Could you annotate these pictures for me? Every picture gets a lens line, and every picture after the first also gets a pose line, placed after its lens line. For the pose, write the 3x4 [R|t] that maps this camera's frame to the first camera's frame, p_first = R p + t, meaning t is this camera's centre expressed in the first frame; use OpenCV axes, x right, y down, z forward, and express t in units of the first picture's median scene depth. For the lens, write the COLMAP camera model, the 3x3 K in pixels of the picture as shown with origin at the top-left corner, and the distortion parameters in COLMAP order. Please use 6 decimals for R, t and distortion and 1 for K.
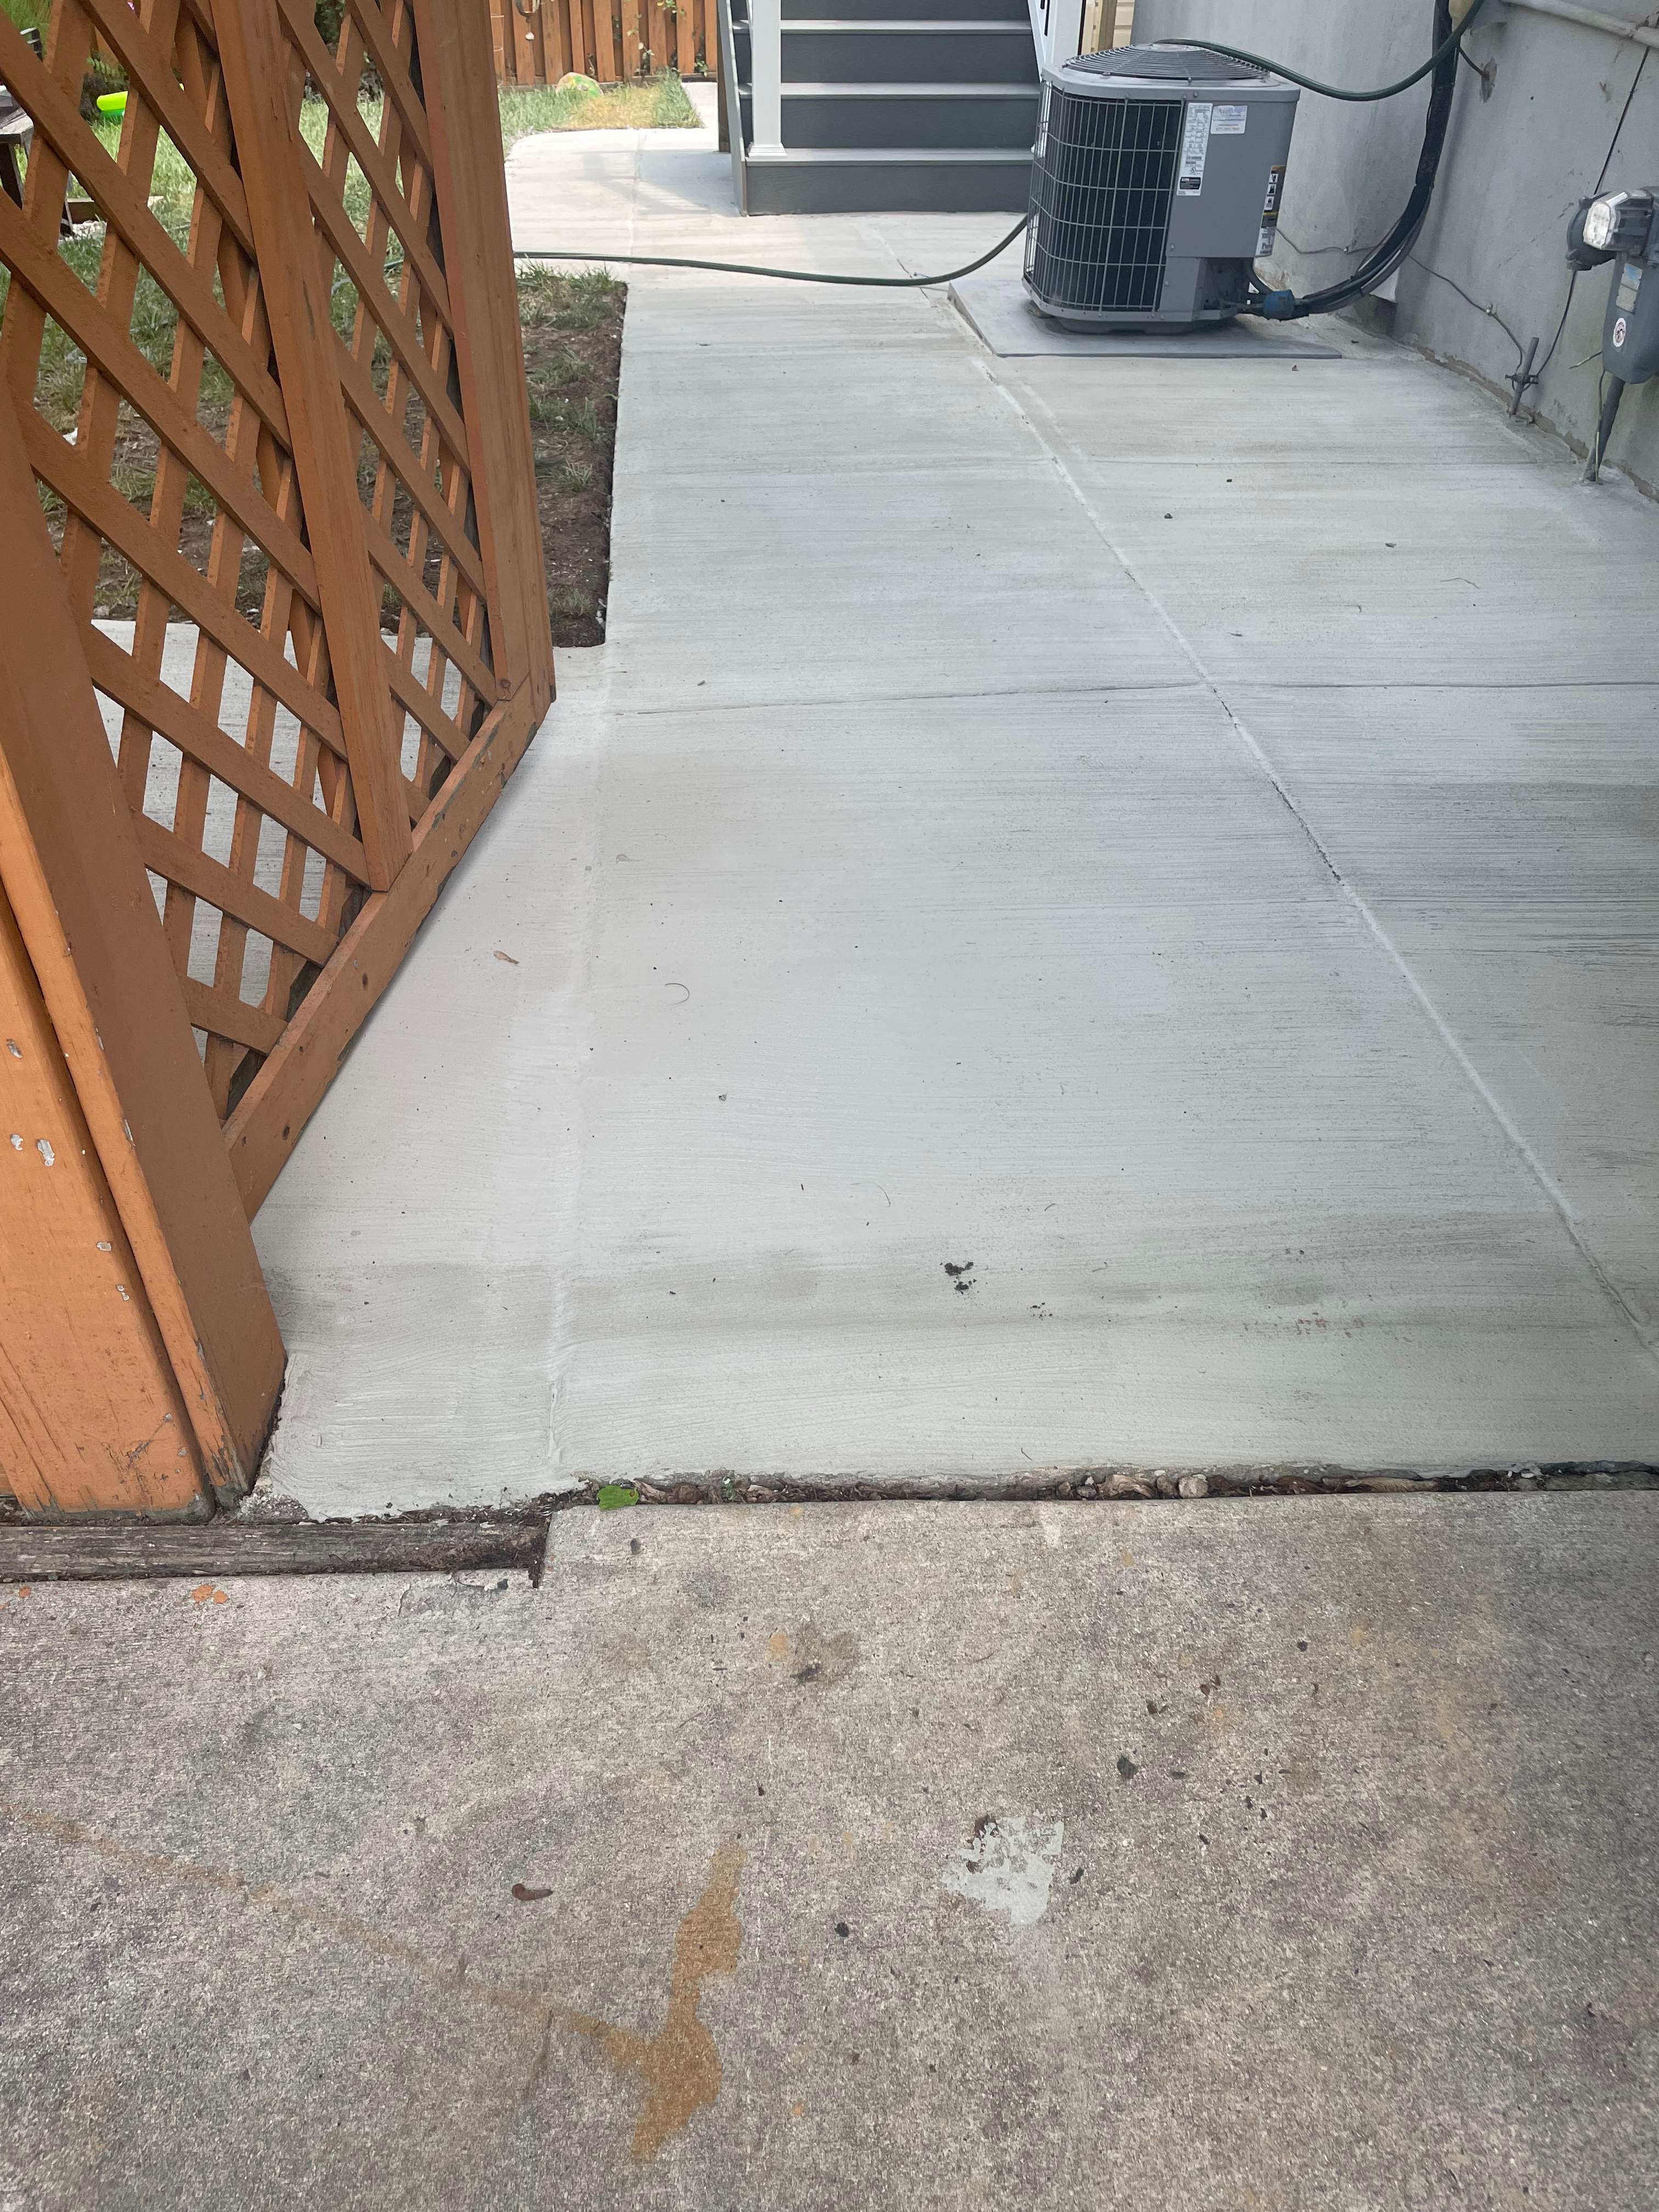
lens RADIAL K [[1680.7, 0, 835.1], [0, 1680.7, 1108.3], [0, 0, 1]] dist [0.013718, -0.017240]
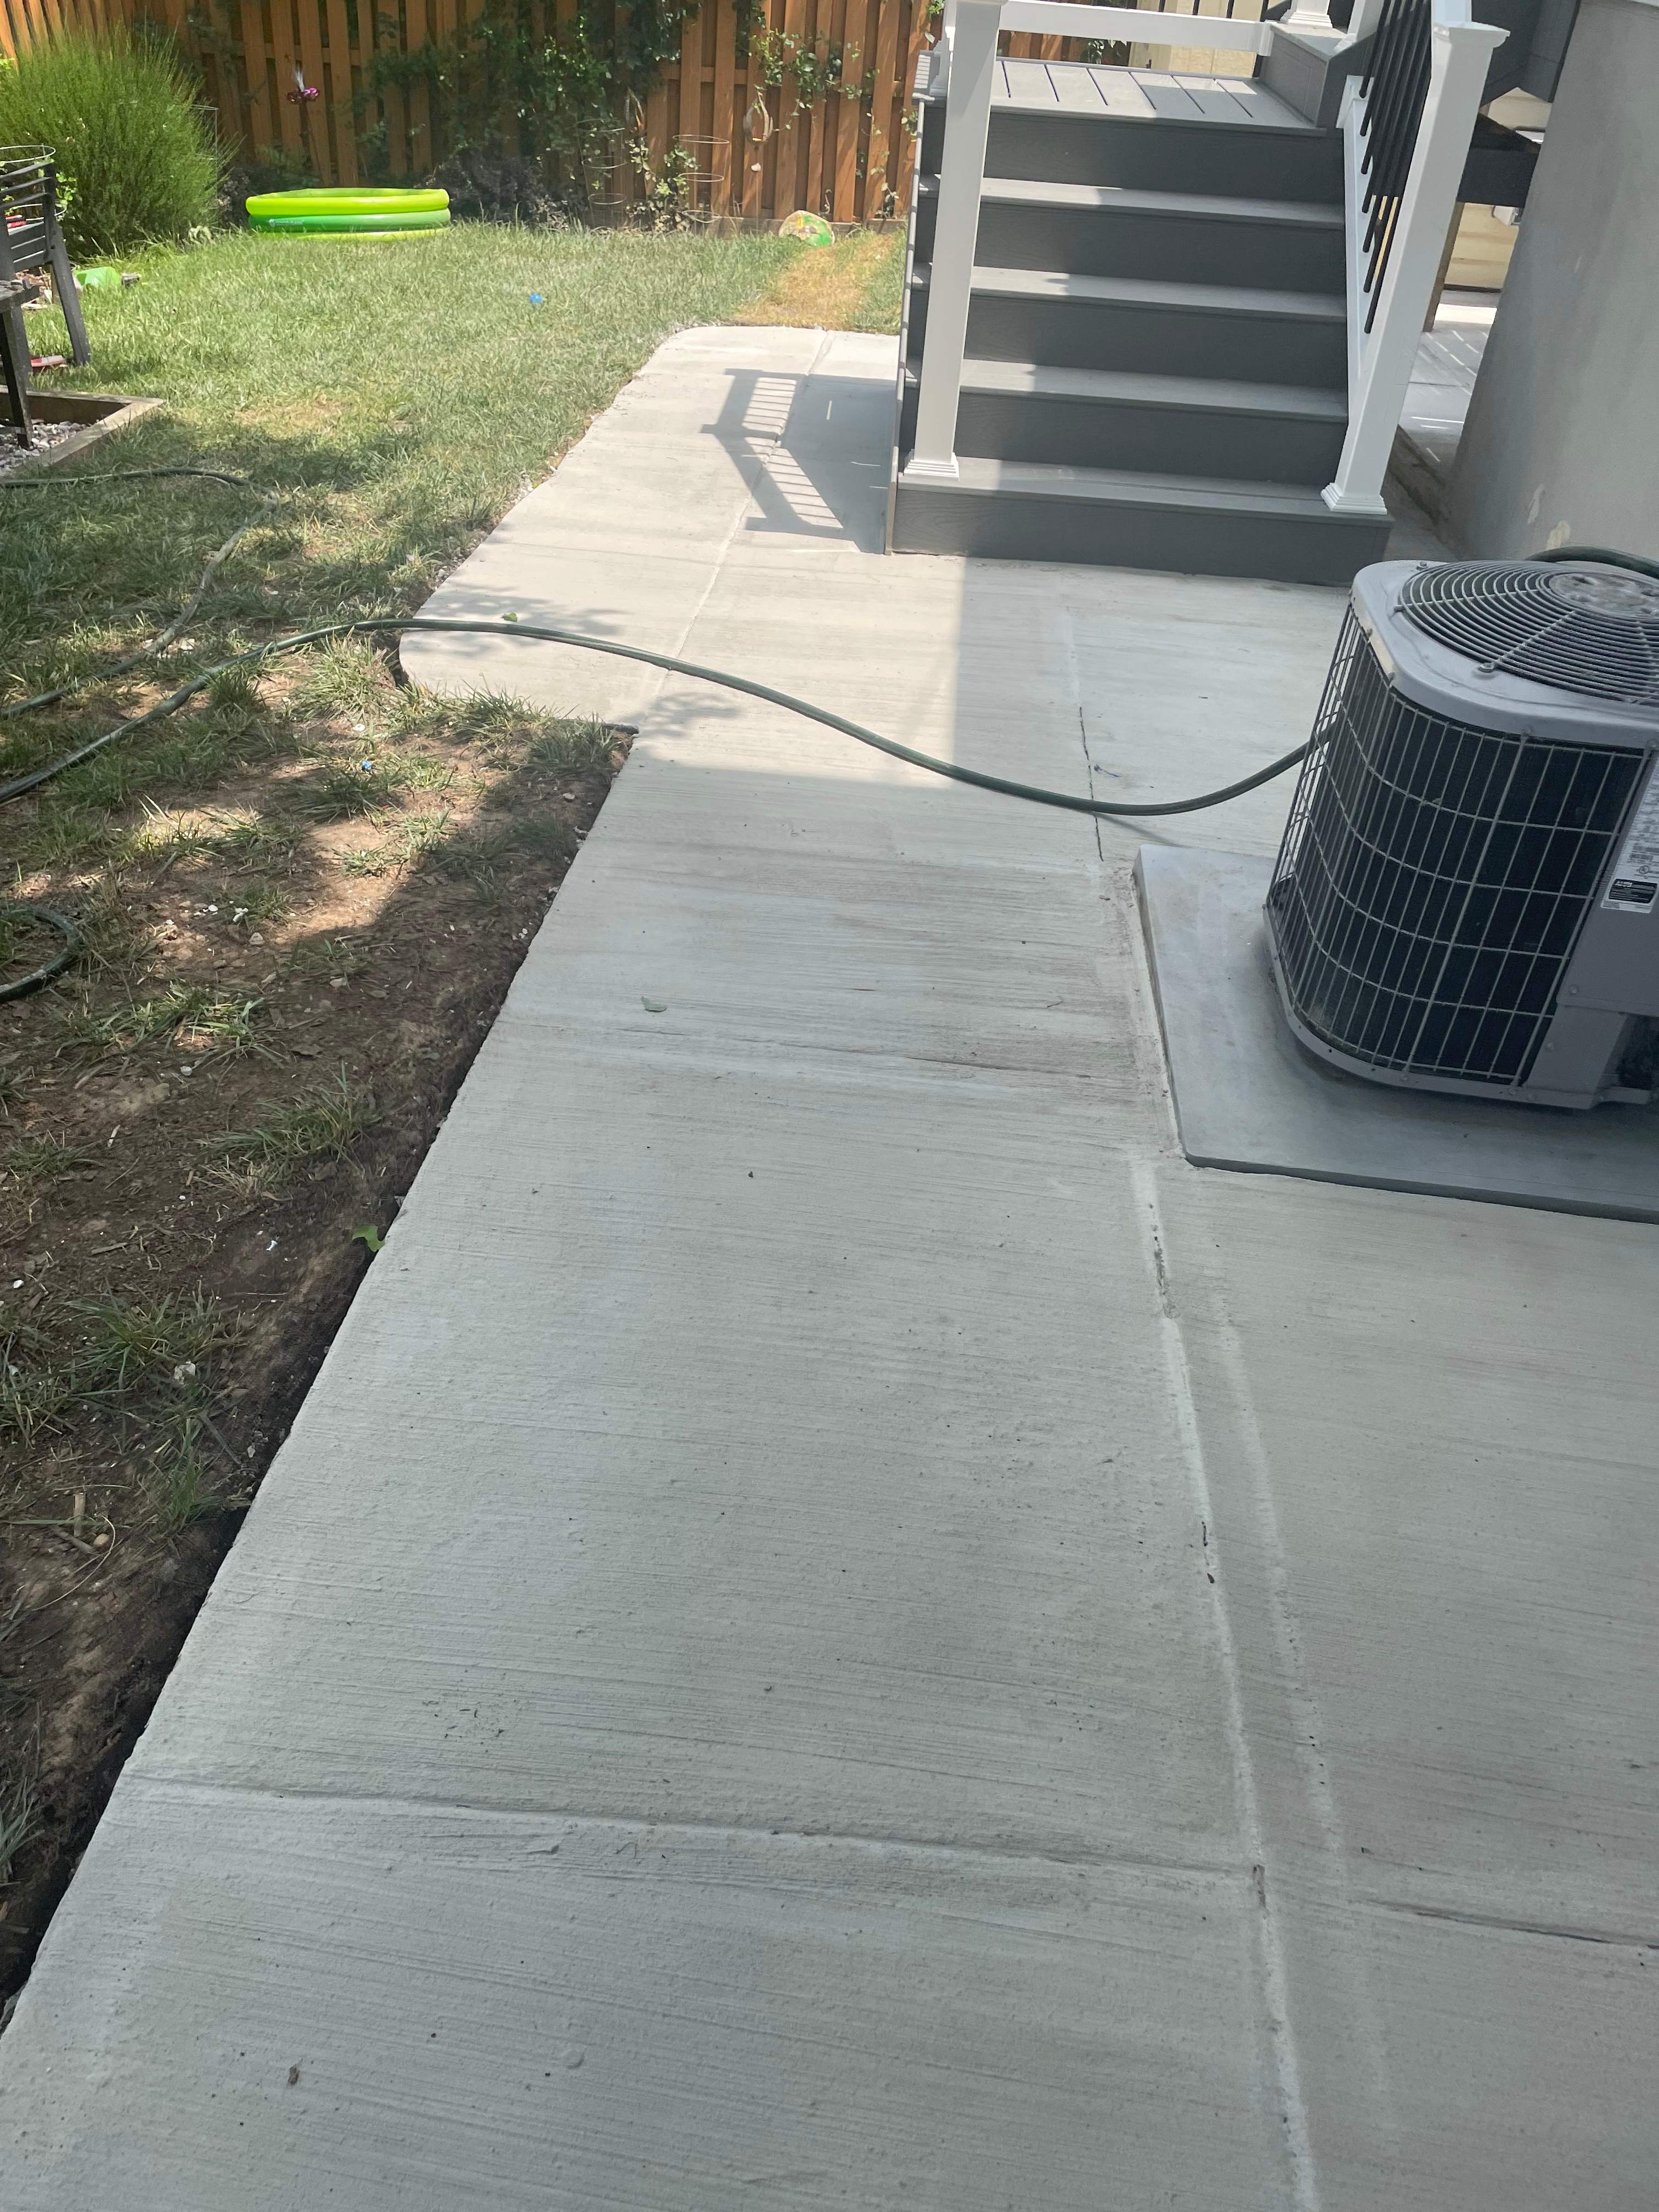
lens RADIAL K [[1680.7, 0, 818.0], [0, 1680.7, 1103.2], [0, 0, 1]] dist [0.013718, -0.017240]
pose [[0.984335, 0.136159, -0.112003, 0.028923], [-0.139808, 0.989854, -0.025361, -0.305261], [0.107414, 0.040623, 0.993384, 0.340561]]
